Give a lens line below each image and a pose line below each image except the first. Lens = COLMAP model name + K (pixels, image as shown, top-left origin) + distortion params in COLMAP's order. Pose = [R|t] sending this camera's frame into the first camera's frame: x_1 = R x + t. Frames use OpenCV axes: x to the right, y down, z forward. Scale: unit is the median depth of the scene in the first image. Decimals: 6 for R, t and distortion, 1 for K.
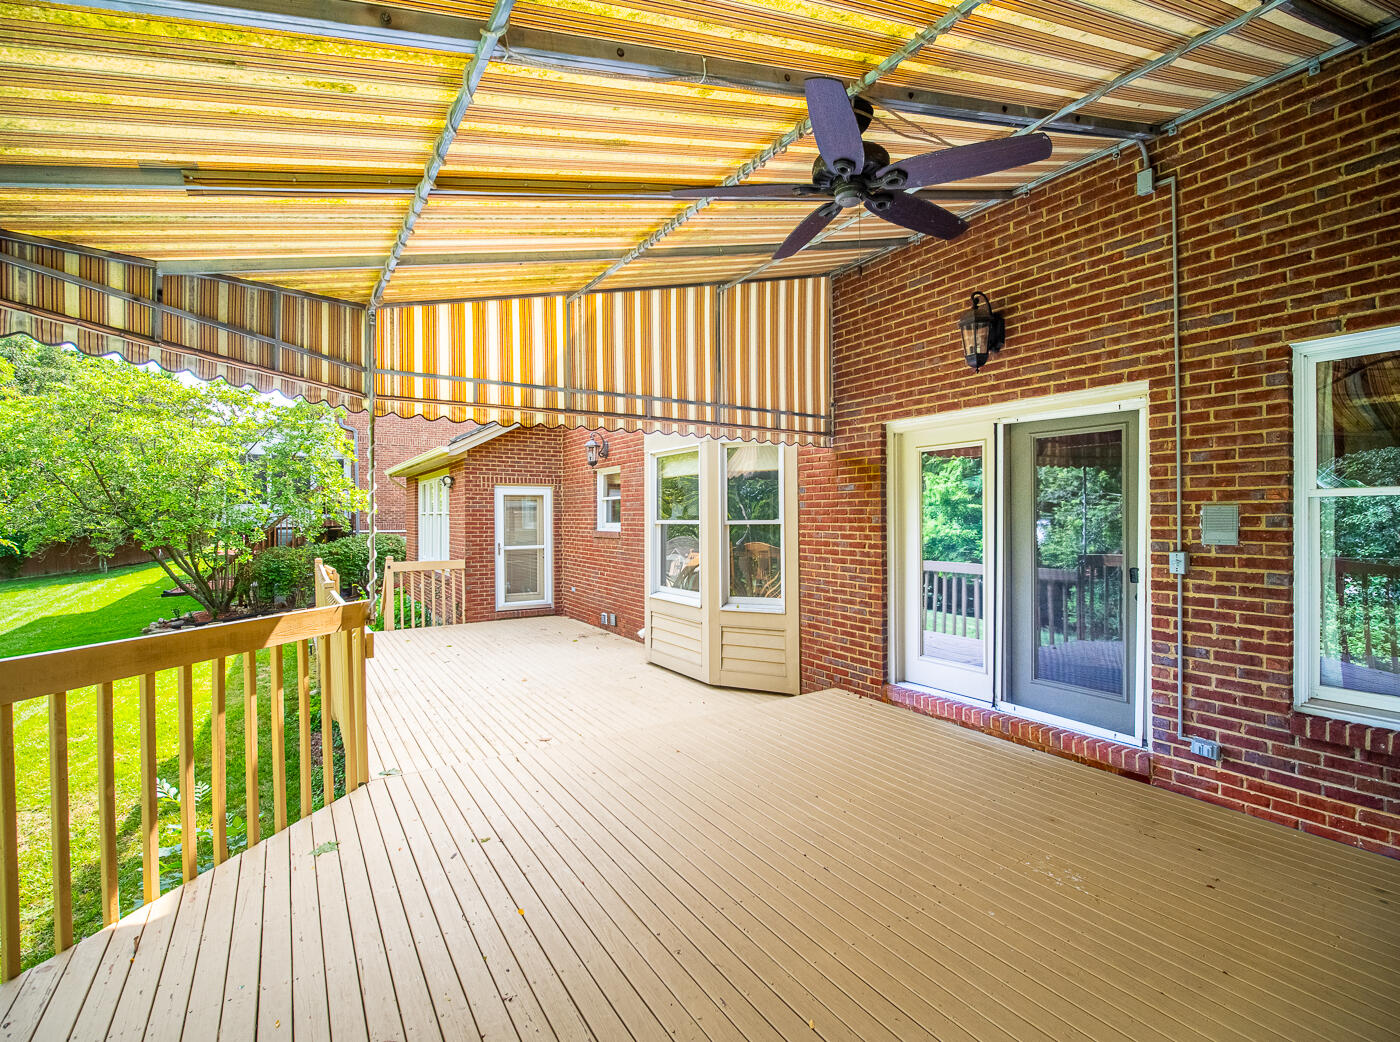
lens RADIAL K [[651.1, 0, 671.0], [0, 651.1, 523.6], [0, 0, 1]] dist [-0.002671, -0.000869]
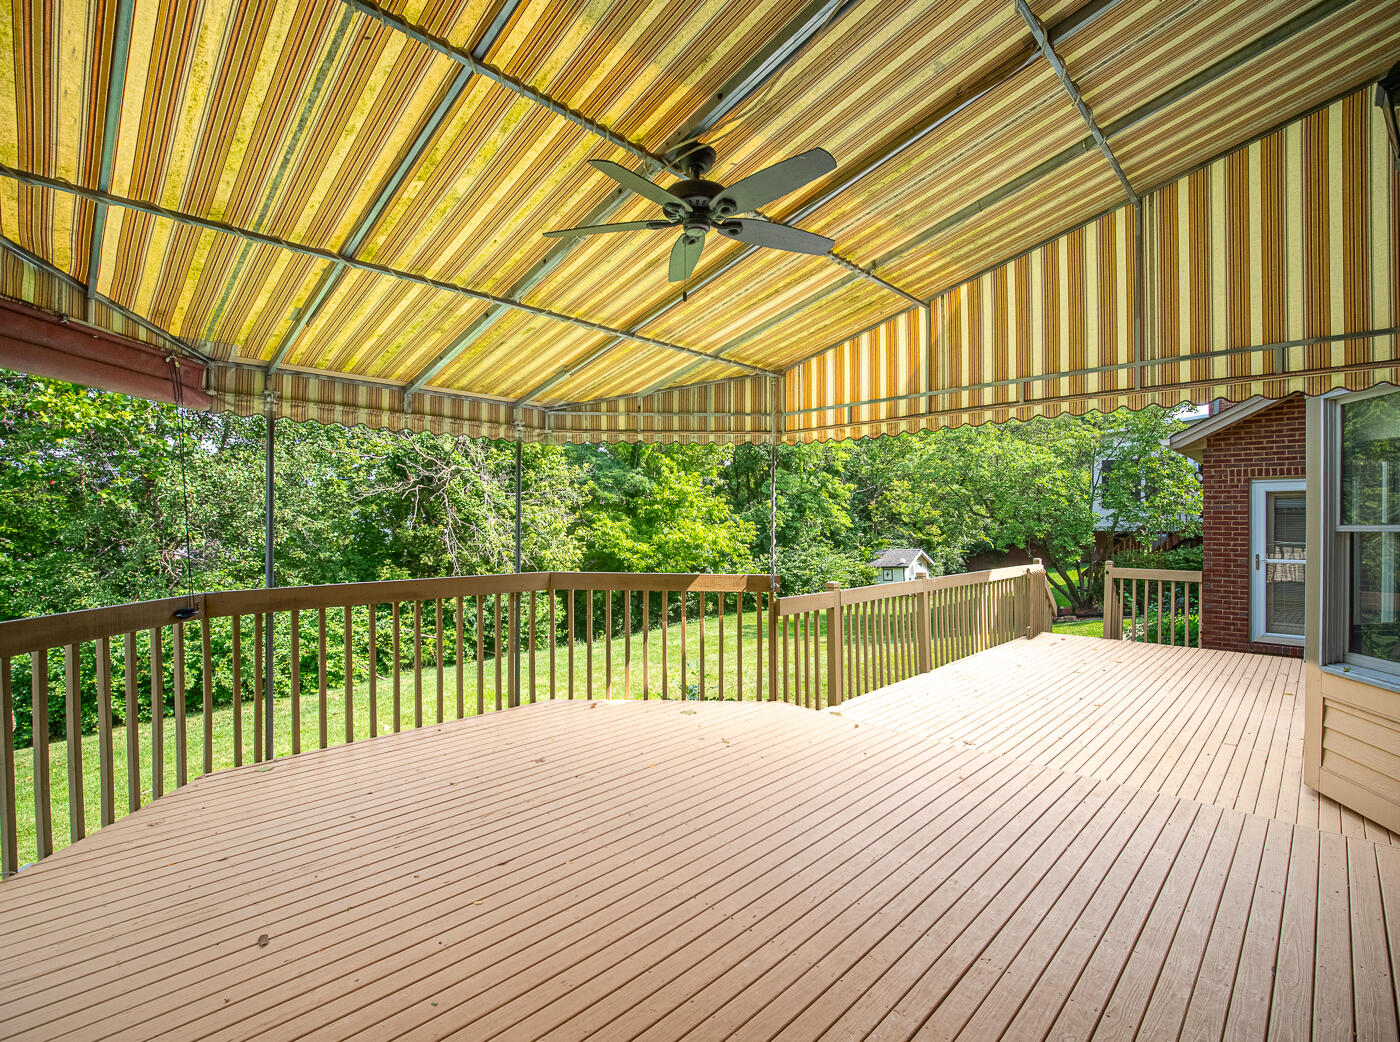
lens RADIAL K [[651.1, 0, 695.1], [0, 651.1, 520.0], [0, 0, 1]] dist [-0.002671, -0.000869]
pose [[0.257475, 0.000388, -0.966285, 0.676513], [-0.013578, 0.999903, -0.003216, 0.002119], [0.966190, 0.013949, 0.257455, 0.351286]]
